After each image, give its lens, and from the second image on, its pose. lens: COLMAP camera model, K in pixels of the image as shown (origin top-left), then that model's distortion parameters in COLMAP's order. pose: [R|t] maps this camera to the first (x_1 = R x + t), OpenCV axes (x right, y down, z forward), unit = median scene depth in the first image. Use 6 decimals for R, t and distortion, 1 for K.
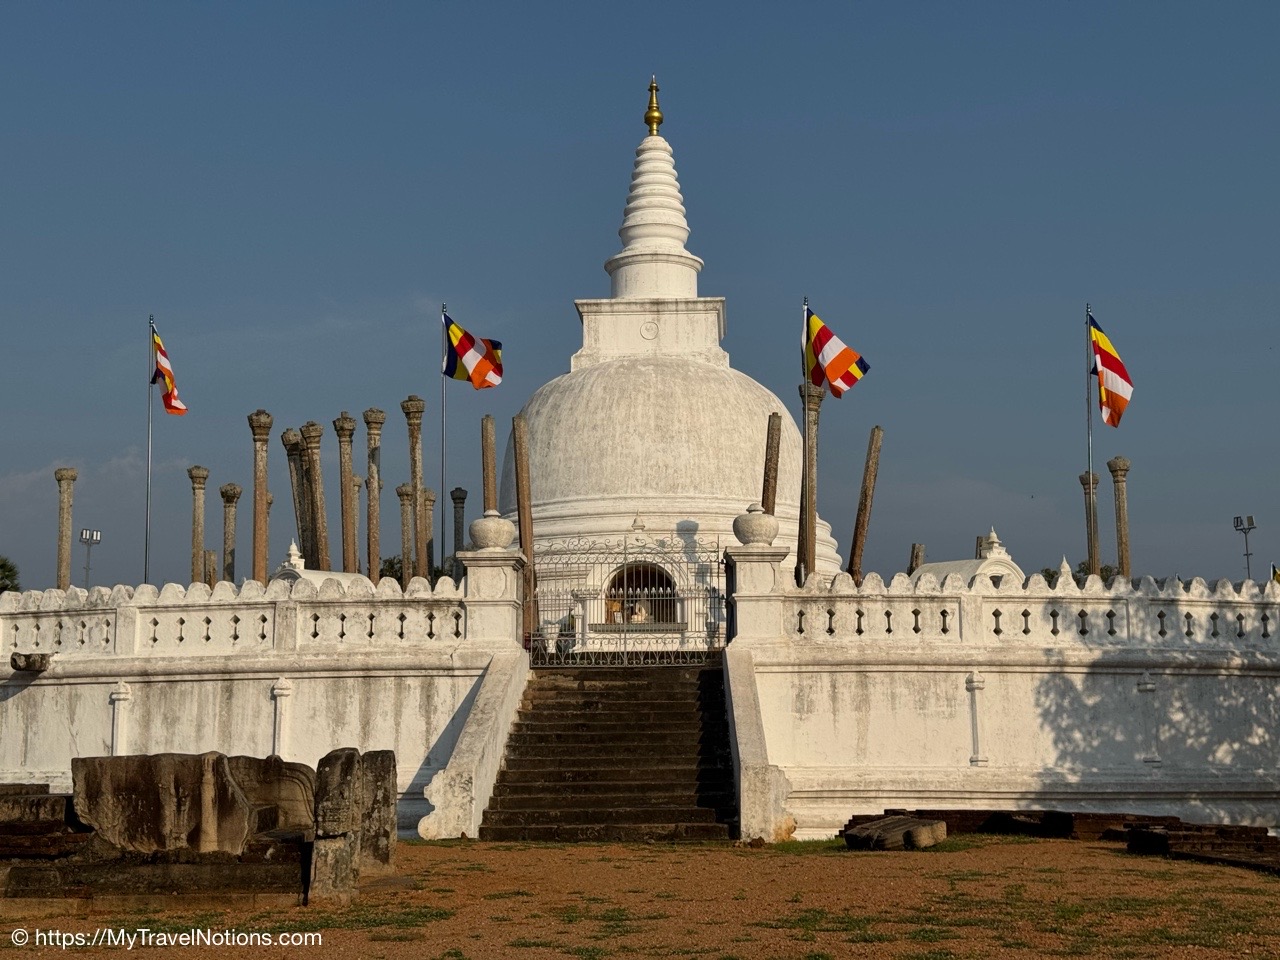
lens RADIAL K [[1798.2, 0, 647.7], [0, 1798.2, 474.9], [0, 0, 1]] dist [0.112919, 0.000000]
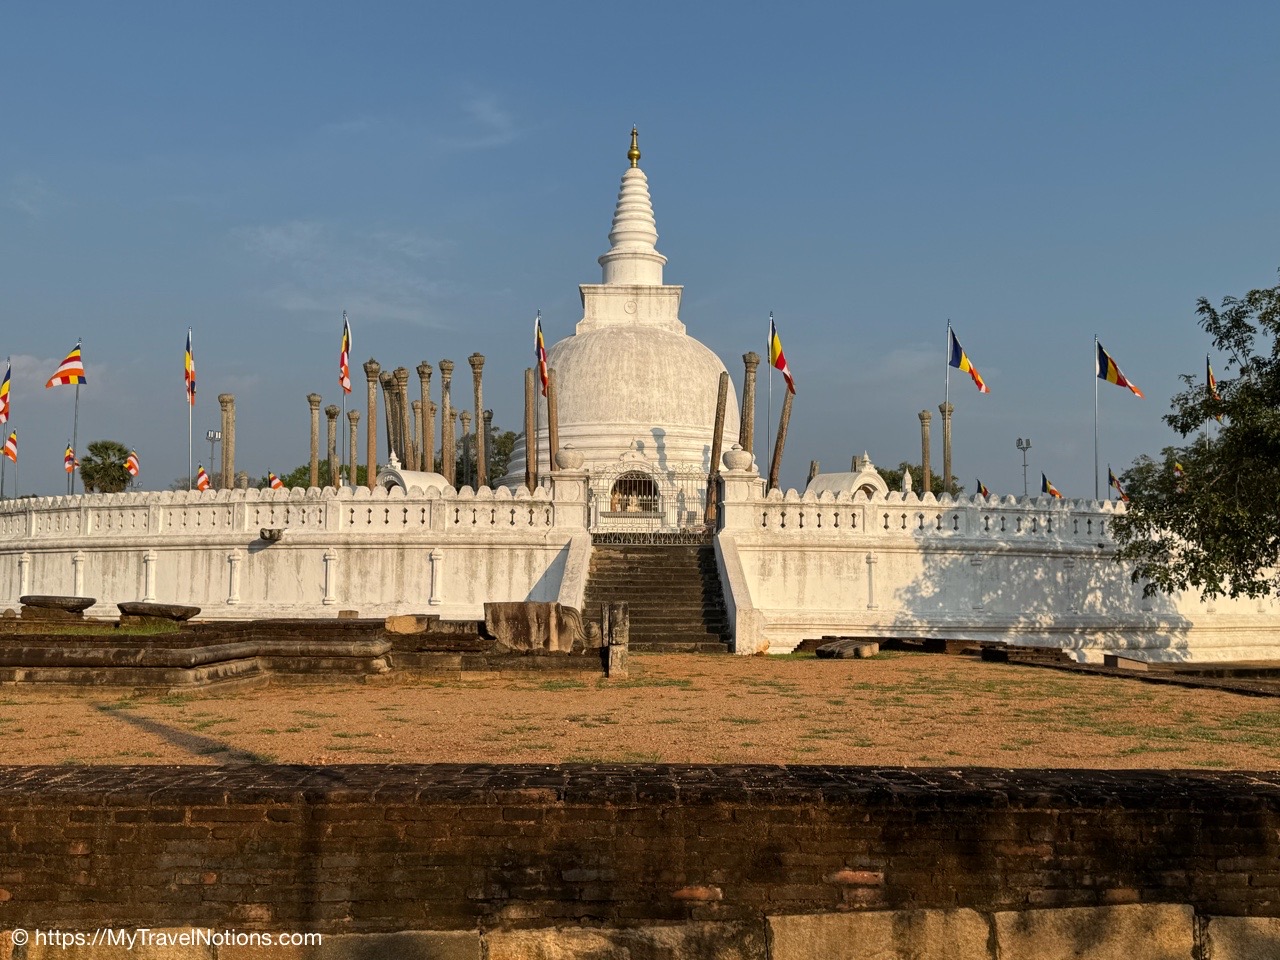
lens RADIAL K [[1370.6, 0, 634.0], [0, 1370.6, 487.8], [0, 0, 1]] dist [0.133299, 0.000000]
pose [[0.998364, 0.019451, 0.053772, -0.094834], [-0.023509, 0.996838, 0.075901, -0.035091], [-0.052125, -0.077041, 0.995664, -0.197547]]
